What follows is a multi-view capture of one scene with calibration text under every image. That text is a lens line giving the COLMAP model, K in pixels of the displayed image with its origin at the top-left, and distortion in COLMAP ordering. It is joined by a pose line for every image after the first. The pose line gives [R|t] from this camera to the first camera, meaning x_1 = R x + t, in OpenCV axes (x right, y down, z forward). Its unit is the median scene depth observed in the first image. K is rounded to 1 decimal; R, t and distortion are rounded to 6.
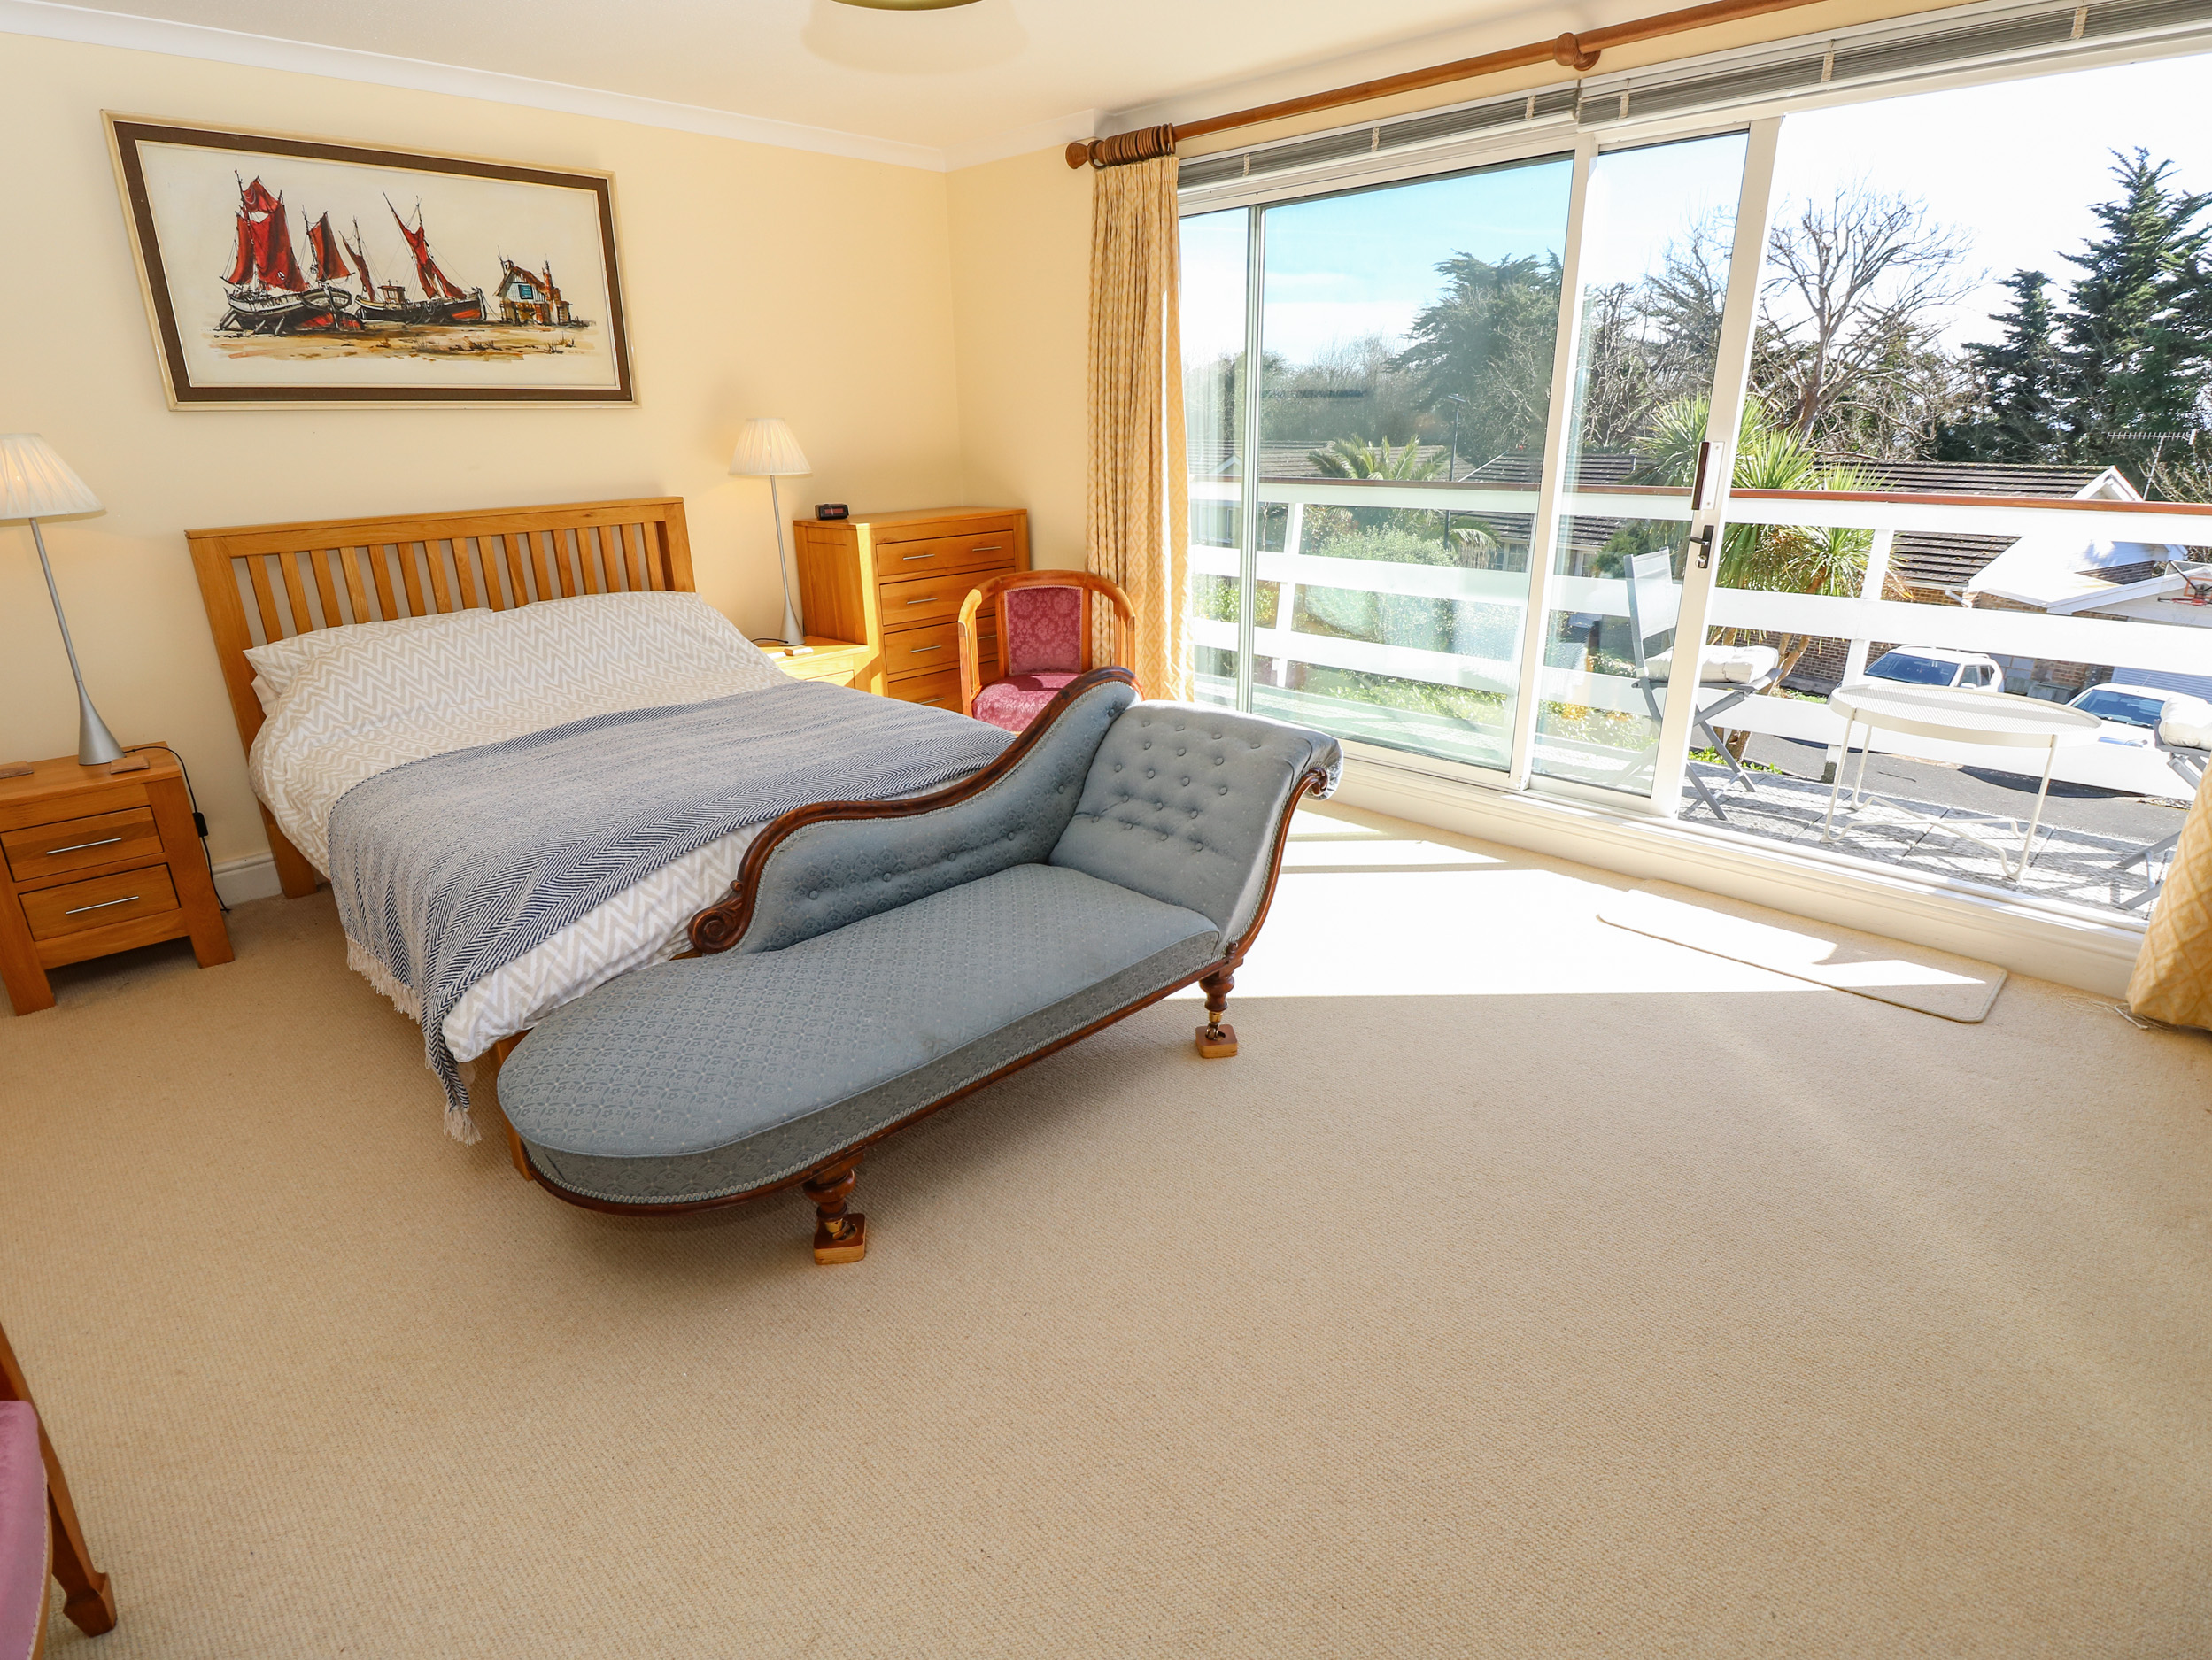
lens RADIAL K [[1151.4, 0, 1099.0], [0, 1151.4, 844.1], [0, 0, 1]] dist [-0.007848, -0.005564]
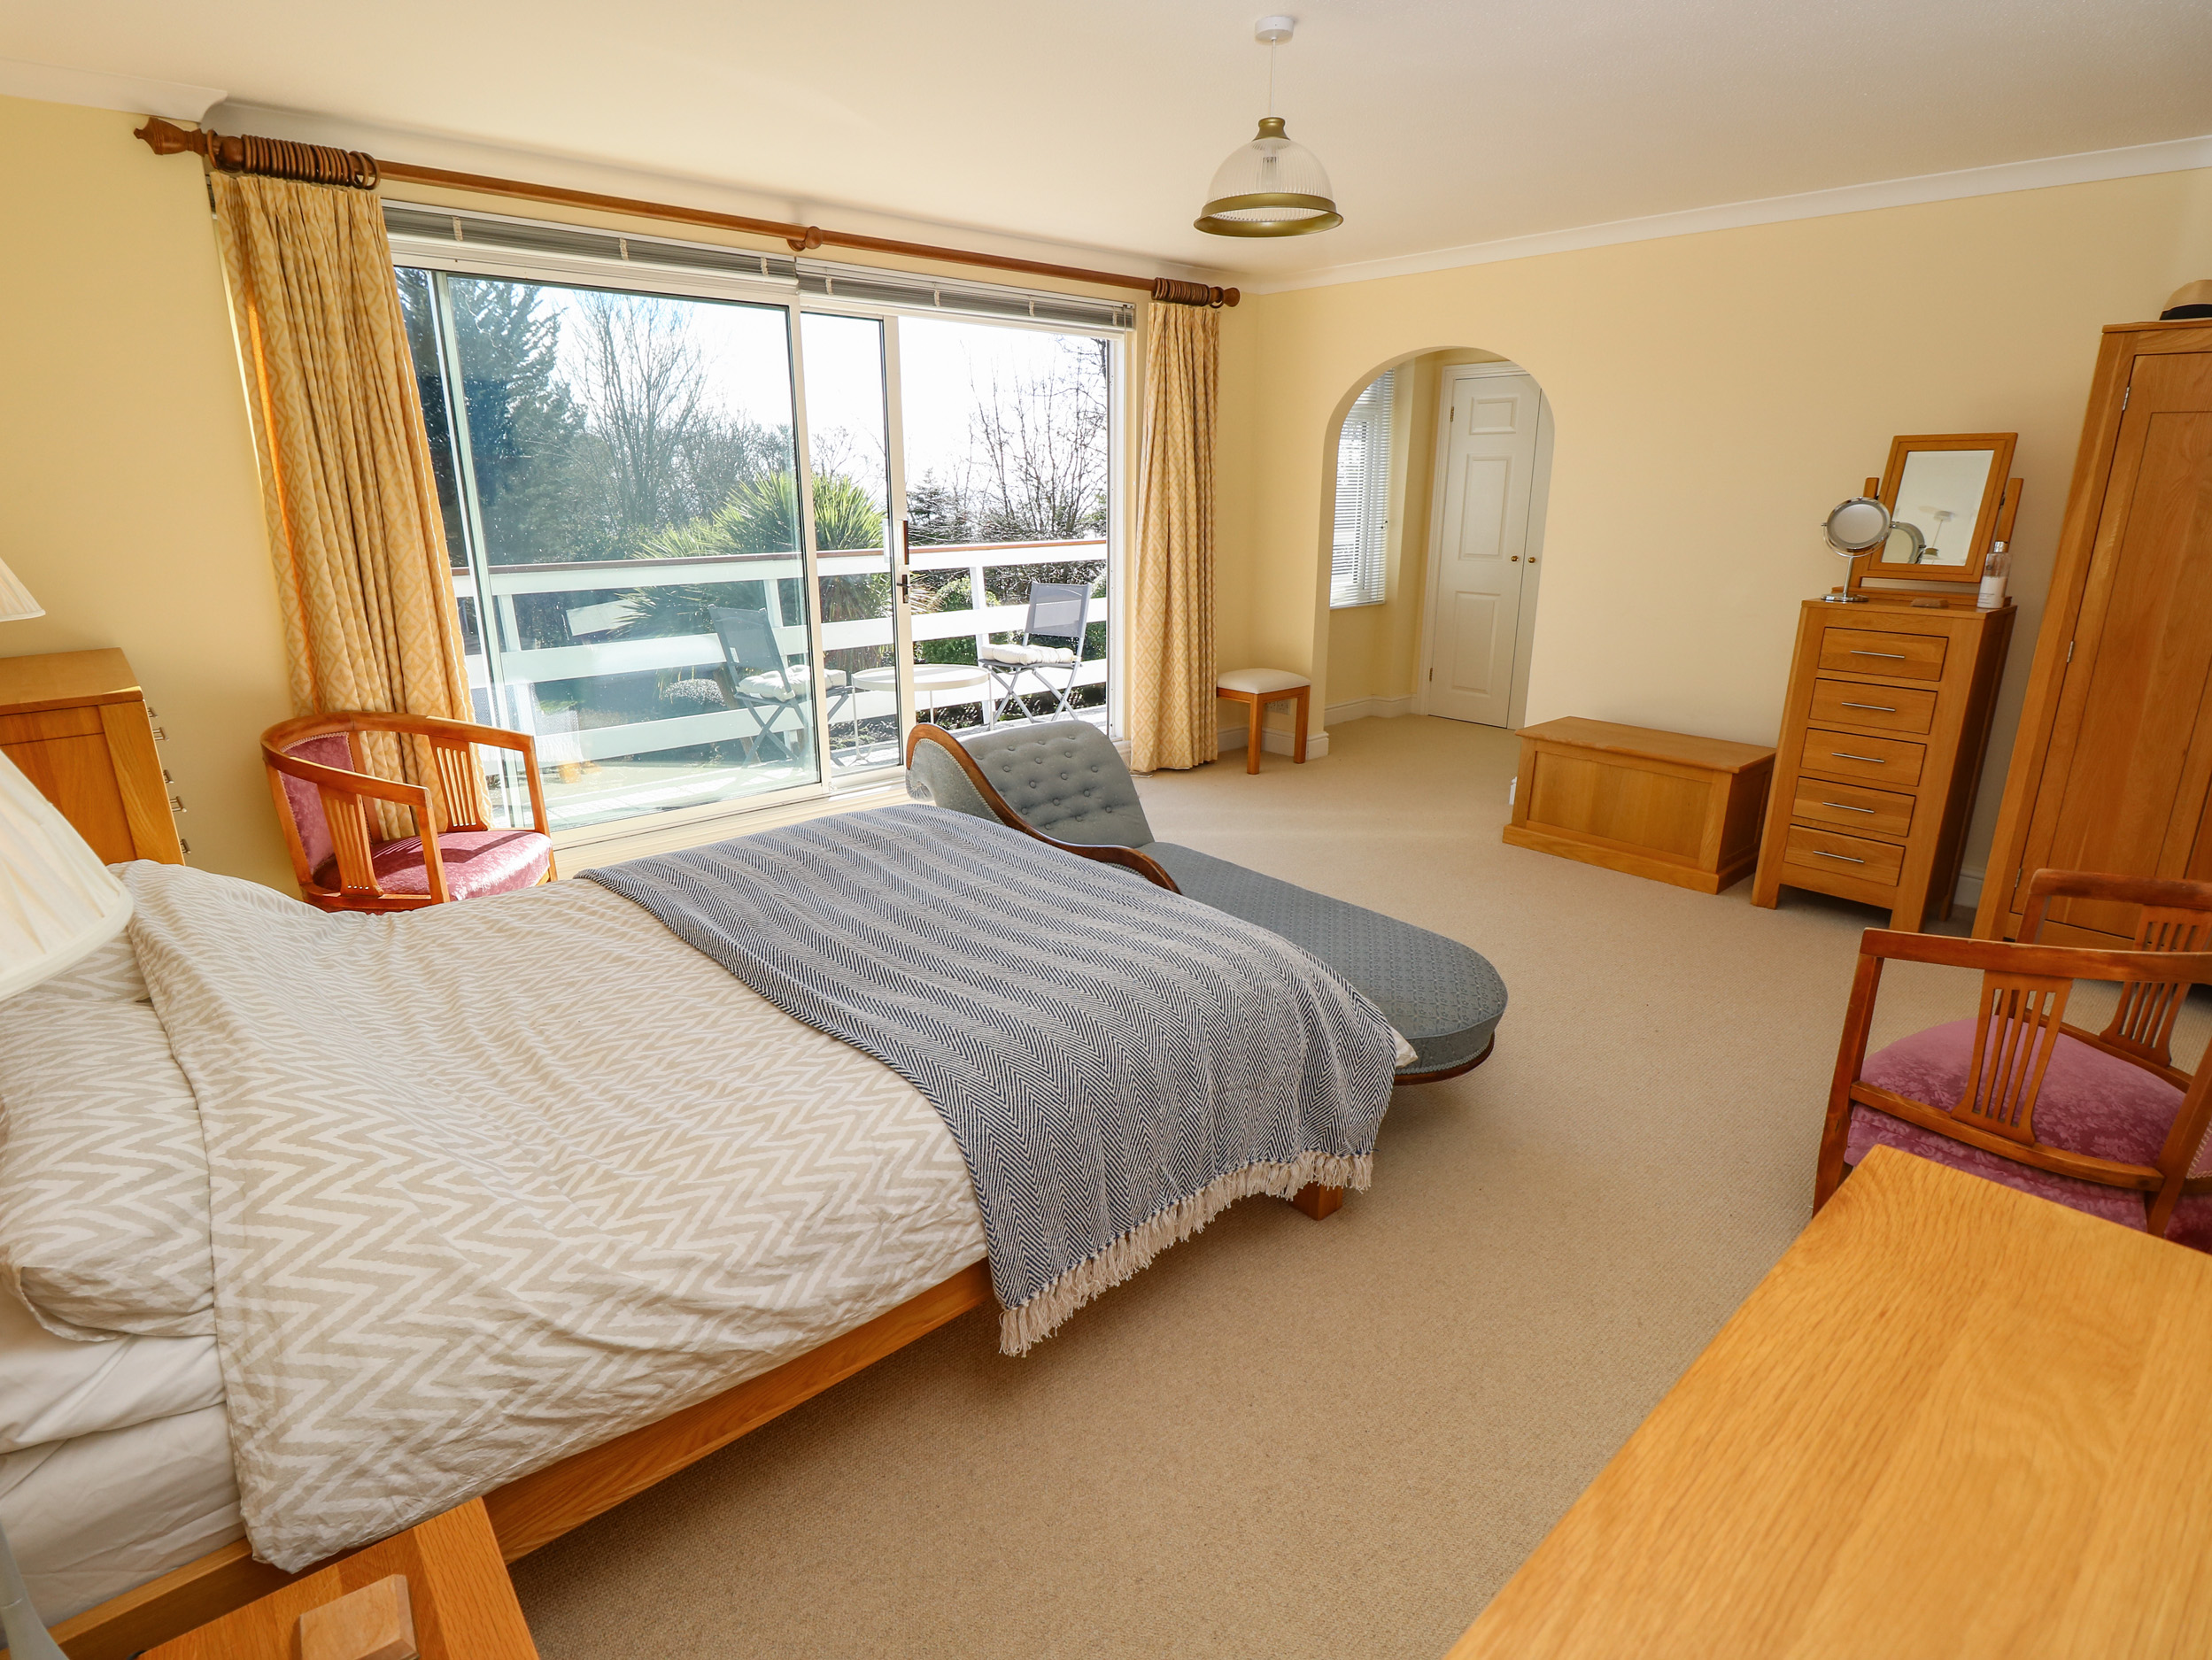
lens RADIAL K [[1151.4, 0, 1107.8], [0, 1151.4, 831.9], [0, 0, 1]] dist [-0.007848, -0.005564]
pose [[0.042137, -0.274805, 0.960576, -0.093468], [0.343223, 0.906901, 0.244394, -0.023434], [-0.938308, 0.319394, 0.132533, 0.062229]]
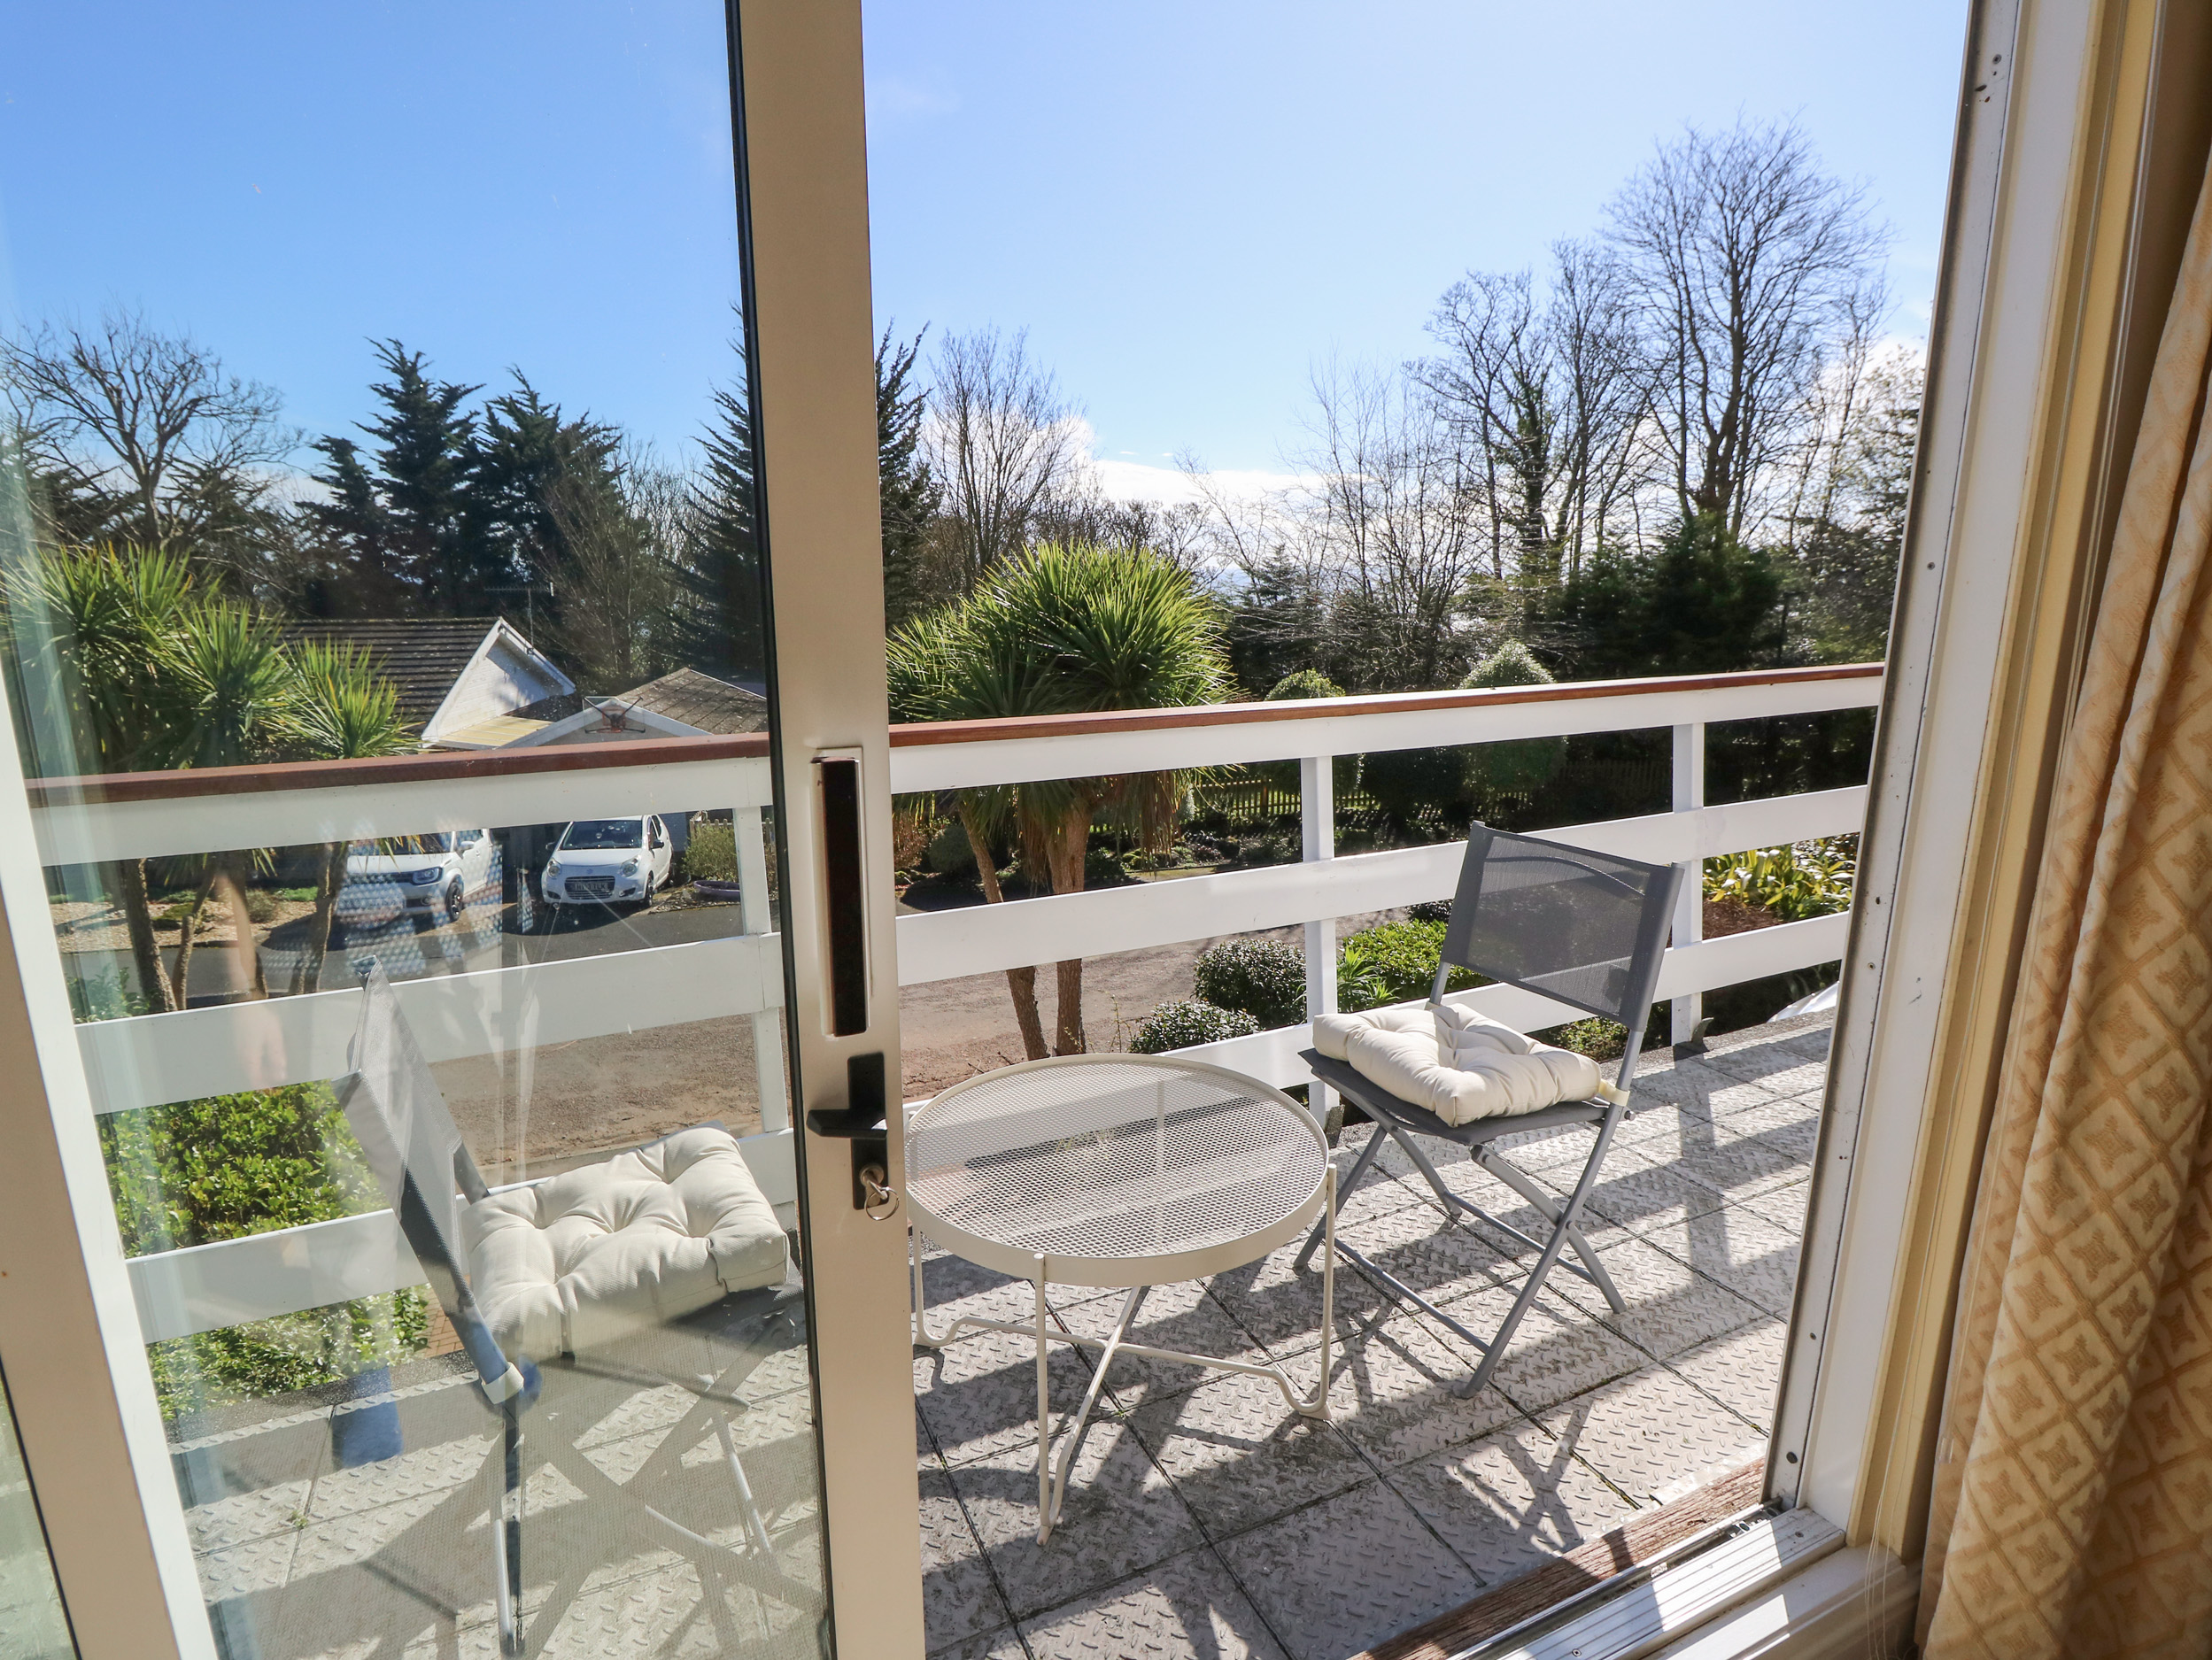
lens RADIAL K [[1151.4, 0, 1057.4], [0, 1151.4, 836.4], [0, 0, 1]] dist [-0.007848, -0.005564]
pose [[0.369152, -0.200286, 0.907531, 0.031864], [0.316353, 0.945268, 0.079933, -0.031207], [-0.873869, 0.257592, 0.412309, 0.081417]]
